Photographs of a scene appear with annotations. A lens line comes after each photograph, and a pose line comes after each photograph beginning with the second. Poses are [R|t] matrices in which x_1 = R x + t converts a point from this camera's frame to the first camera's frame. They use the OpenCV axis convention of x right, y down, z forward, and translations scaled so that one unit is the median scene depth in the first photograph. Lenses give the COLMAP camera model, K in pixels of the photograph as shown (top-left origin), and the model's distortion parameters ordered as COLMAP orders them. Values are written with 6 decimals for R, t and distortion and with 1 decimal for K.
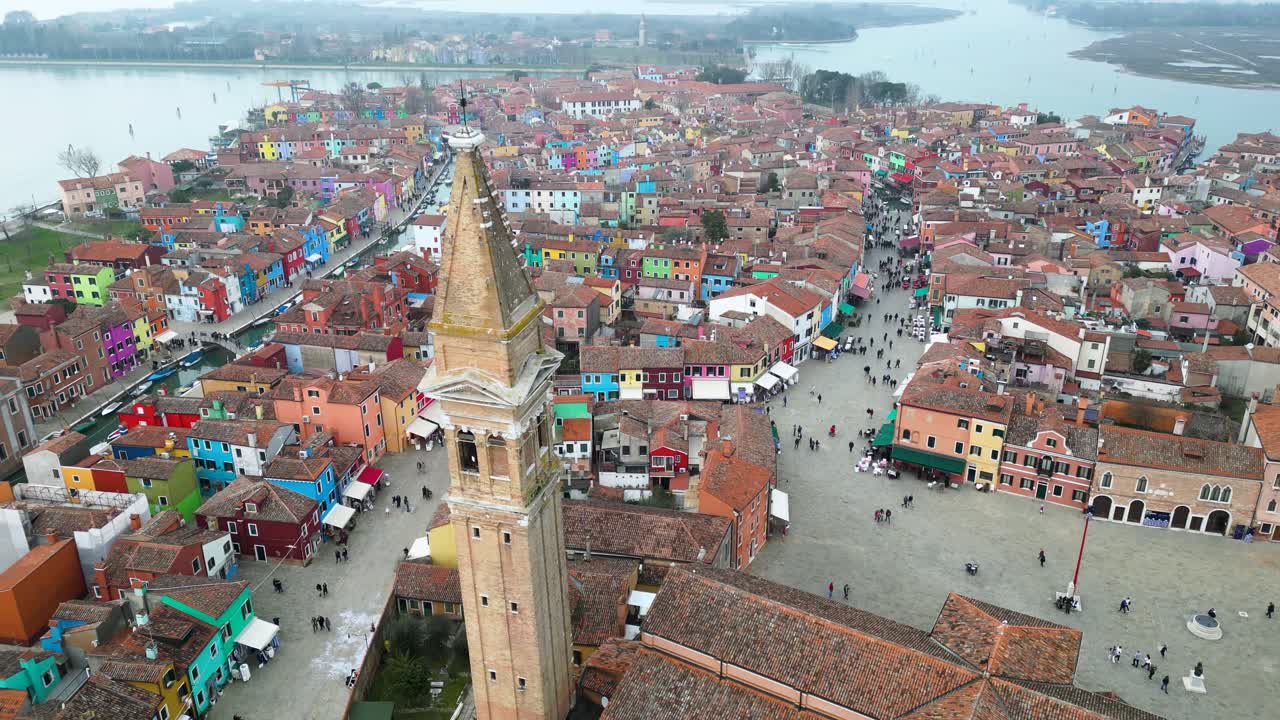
lens RADIAL K [[937.1, 0, 640.9], [0, 937.1, 357.7], [0, 0, 1]] dist [0.100209, -0.117572]
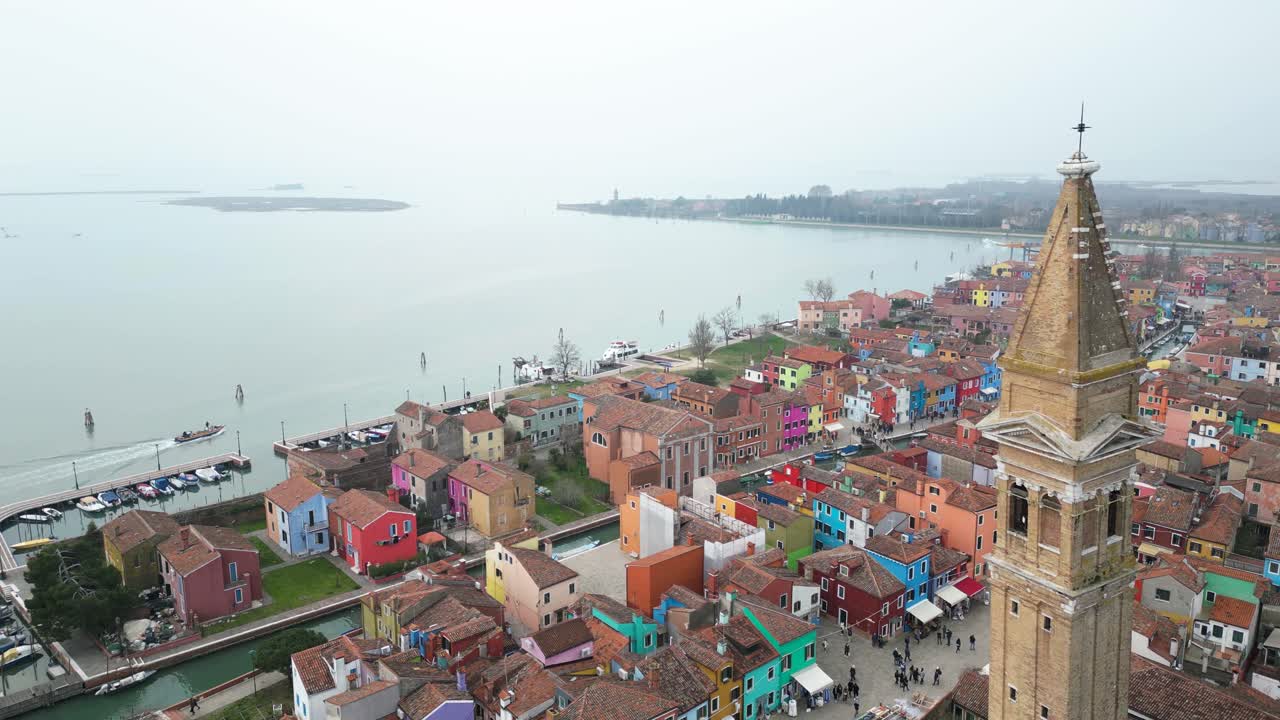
lens RADIAL K [[937.1, 0, 640.9], [0, 937.1, 357.7], [0, 0, 1]] dist [0.100209, -0.117572]
pose [[0.737909, 0.139783, -0.660266, 0.057444], [-0.256322, 0.963058, -0.082578, 0.055280], [0.624332, 0.230176, 0.746478, 0.022285]]
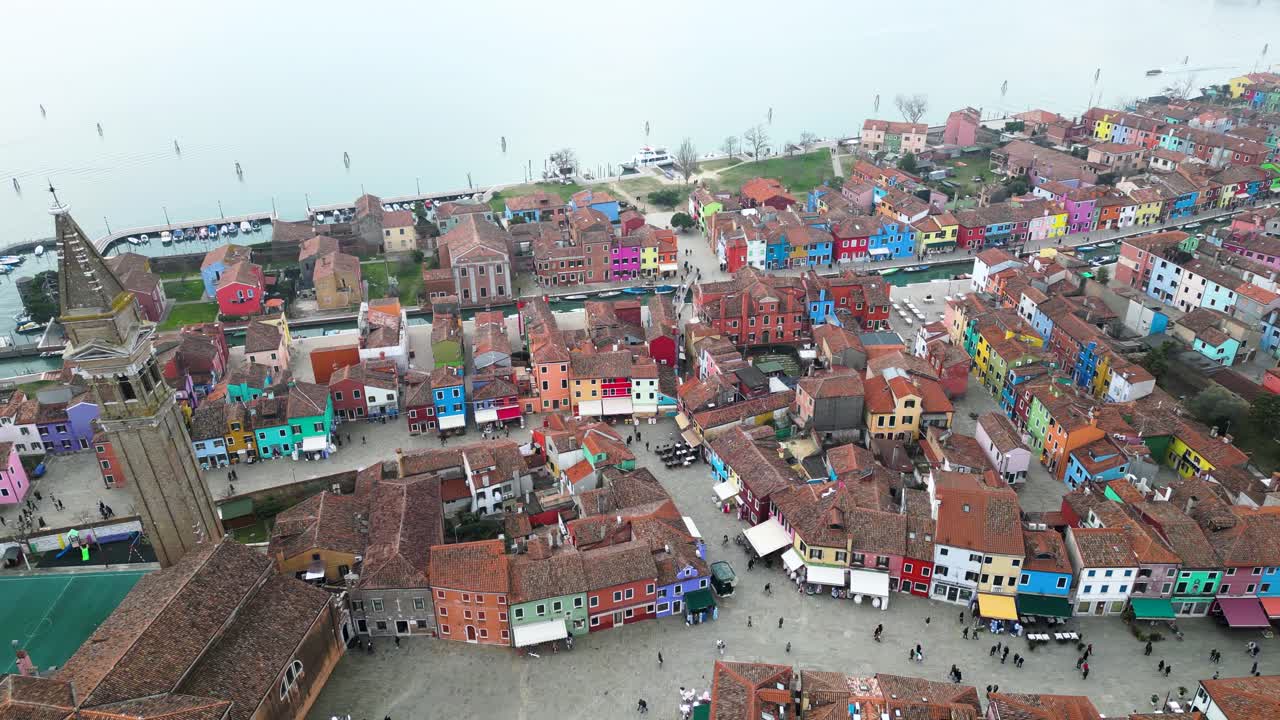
lens RADIAL K [[937.1, 0, 640.9], [0, 937.1, 357.7], [0, 0, 1]] dist [0.100209, -0.117572]
pose [[0.354460, 0.445733, -0.821997, 0.687741], [-0.349493, 0.878517, 0.325674, -0.363784], [0.867302, 0.171844, 0.467180, 0.441962]]
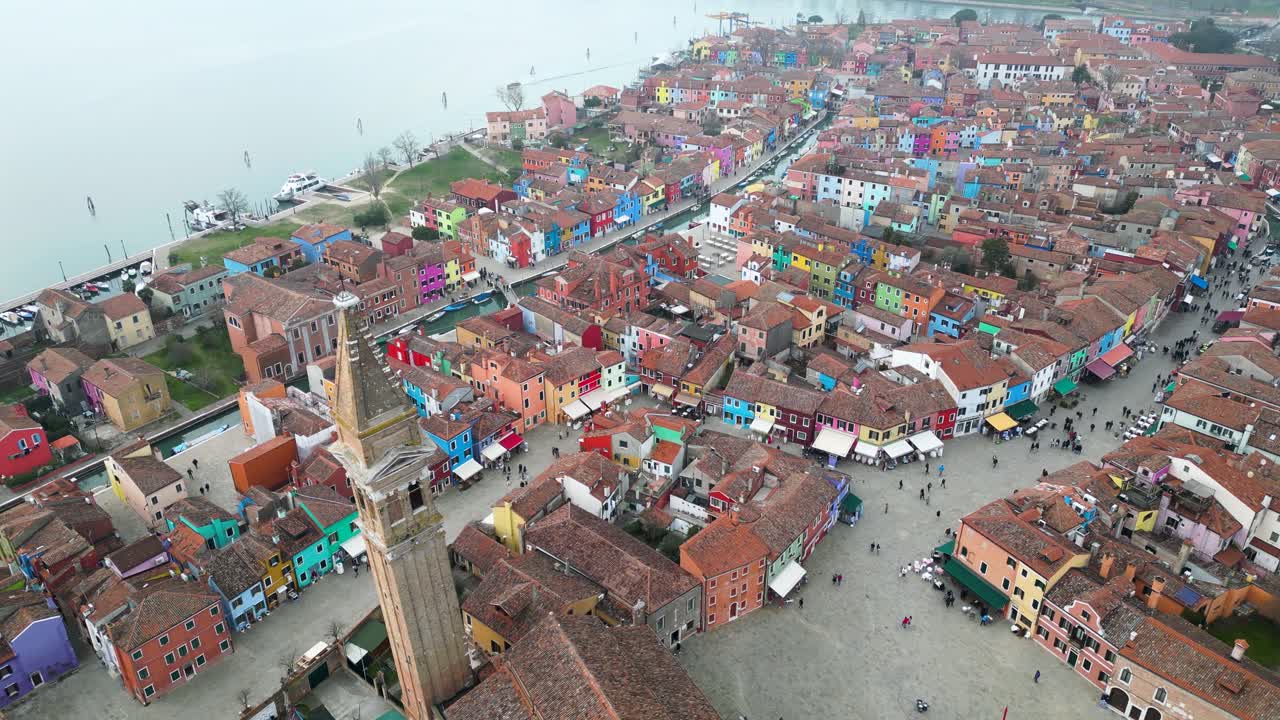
lens RADIAL K [[937.1, 0, 640.9], [0, 937.1, 357.7], [0, 0, 1]] dist [0.100209, -0.117572]
pose [[0.864645, 0.240677, -0.440980, 0.324760], [-0.193484, 0.969598, 0.149814, -0.170901], [0.463630, -0.044214, 0.884925, -0.021989]]
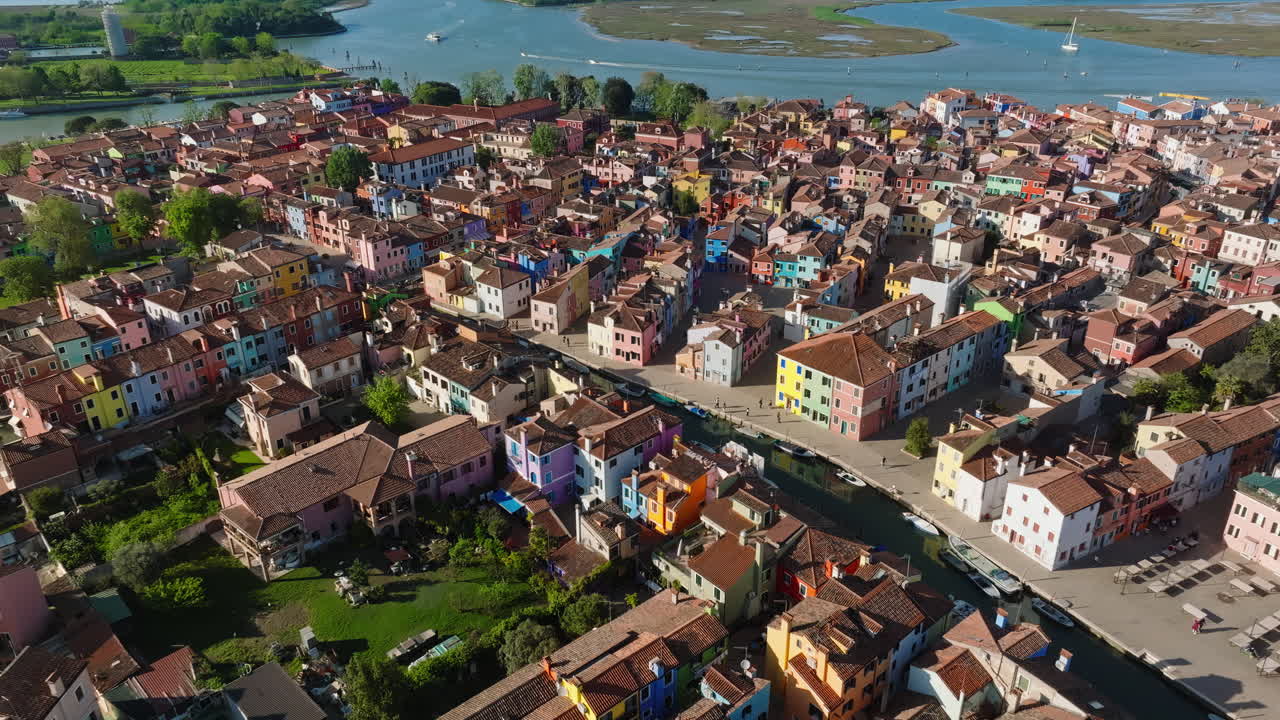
lens RADIAL K [[894.6, 0, 640.0], [0, 894.6, 360.0], [0, 0, 1]] dist [0.004612, 0.003612]
pose [[0.743314, -0.284494, 0.605432, -0.971804], [0.256134, 0.957127, 0.135290, -0.499311], [-0.617964, 0.054509, 0.784314, 1.167373]]
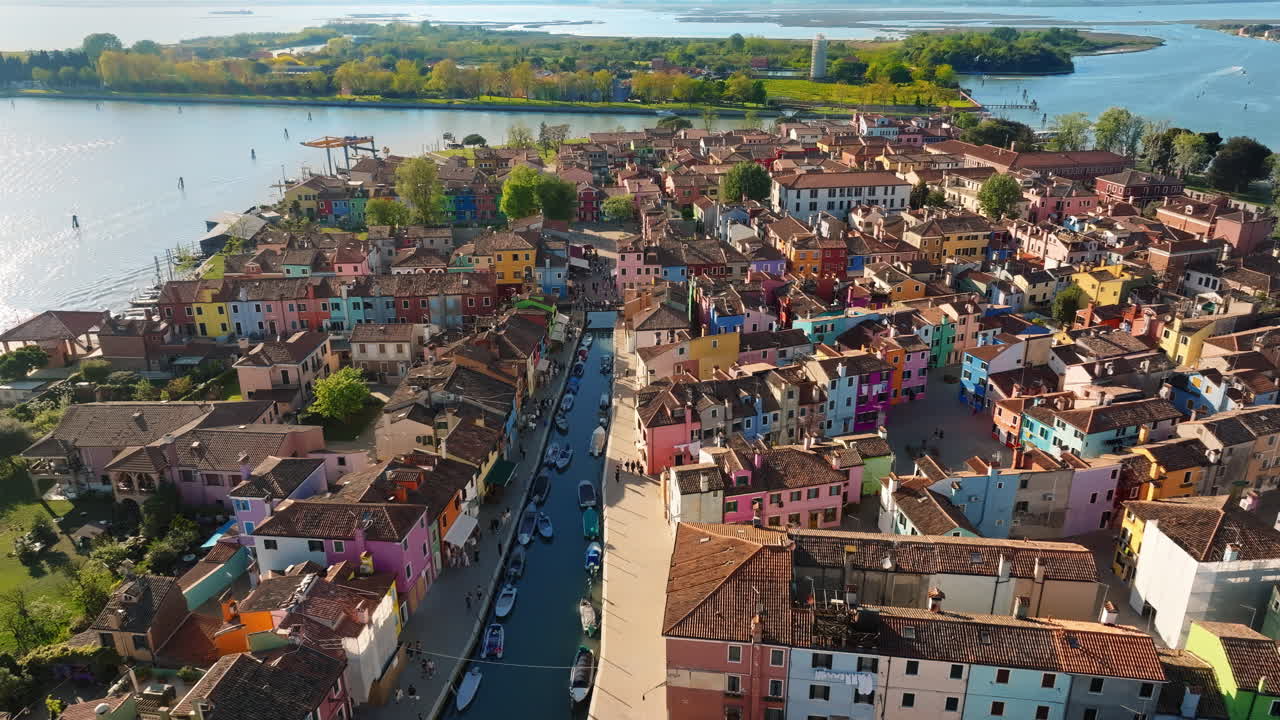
lens RADIAL K [[894.6, 0, 640.0], [0, 894.6, 360.0], [0, 0, 1]] dist [0.004612, 0.003612]
pose [[0.993045, 0.043554, -0.109386, -0.277880], [-0.043867, 0.999037, -0.000456, -0.445788], [0.109261, 0.005252, 0.993999, 1.242827]]
